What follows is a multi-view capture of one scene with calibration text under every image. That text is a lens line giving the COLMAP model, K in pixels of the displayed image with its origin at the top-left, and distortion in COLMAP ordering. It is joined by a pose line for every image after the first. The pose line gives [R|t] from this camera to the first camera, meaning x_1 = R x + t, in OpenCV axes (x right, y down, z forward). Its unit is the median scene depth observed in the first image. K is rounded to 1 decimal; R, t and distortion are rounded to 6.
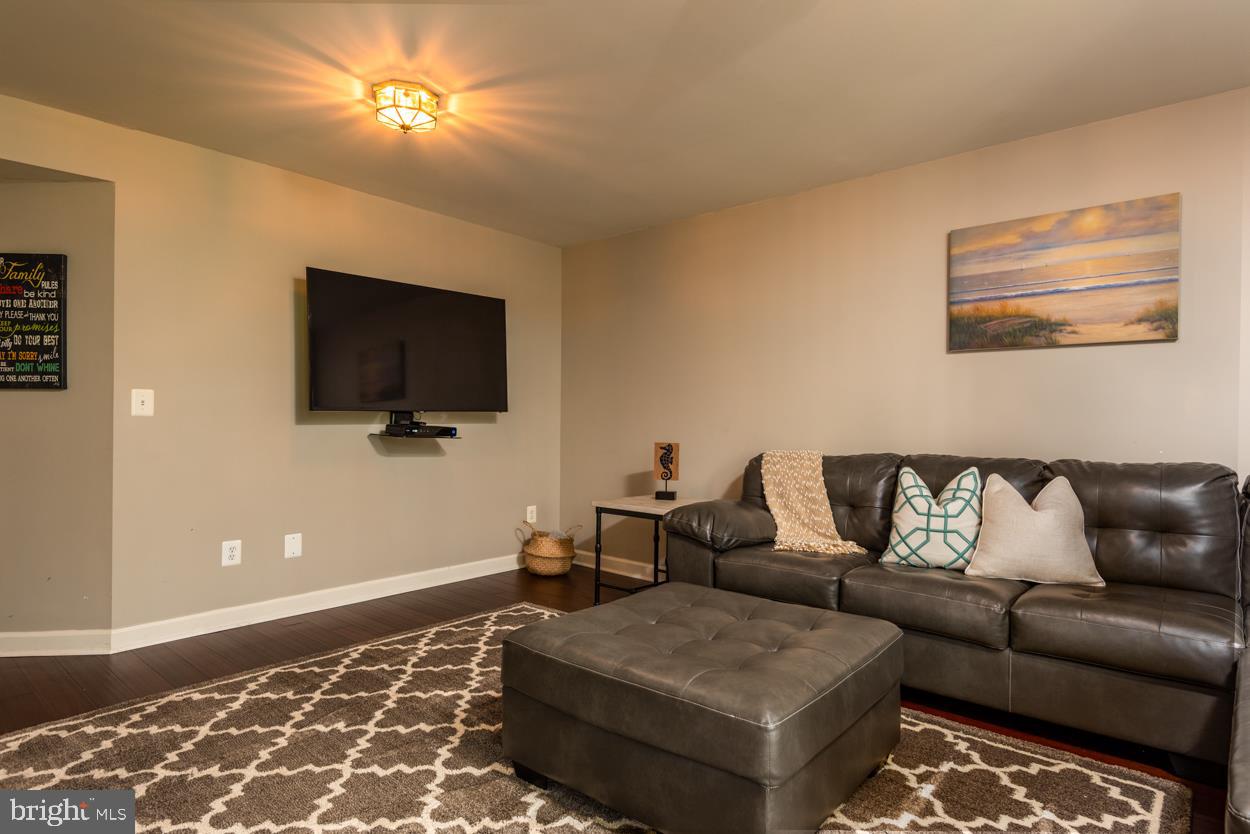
lens RADIAL K [[647.4, 0, 617.8], [0, 647.4, 418.6], [0, 0, 1]] dist [0.021698, -0.001140]
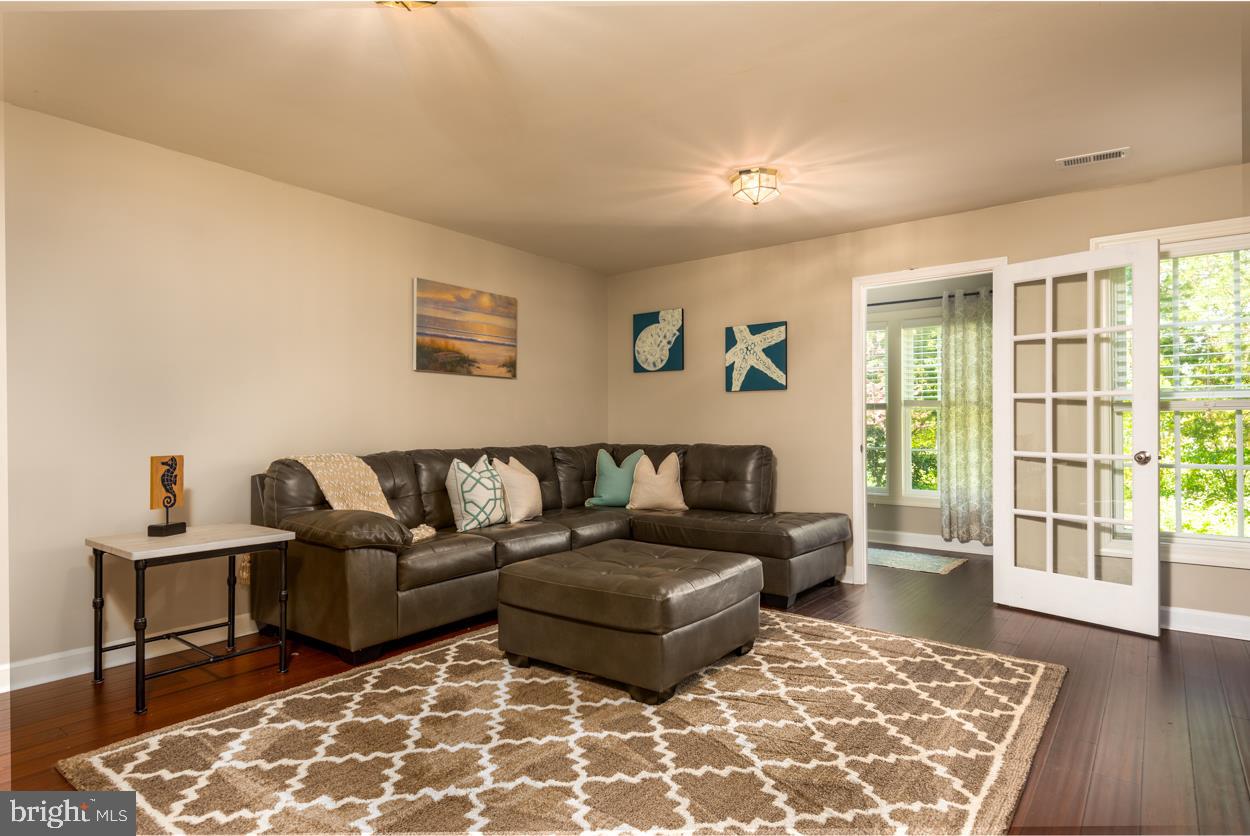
lens RADIAL K [[647.4, 0, 617.8], [0, 647.4, 419.6], [0, 0, 1]] dist [0.021698, -0.001140]
pose [[-0.013860, -0.010247, 0.999851, -0.905622], [-0.016310, 0.999817, 0.010021, -0.025930], [-0.999771, -0.016169, -0.014024, 0.687417]]
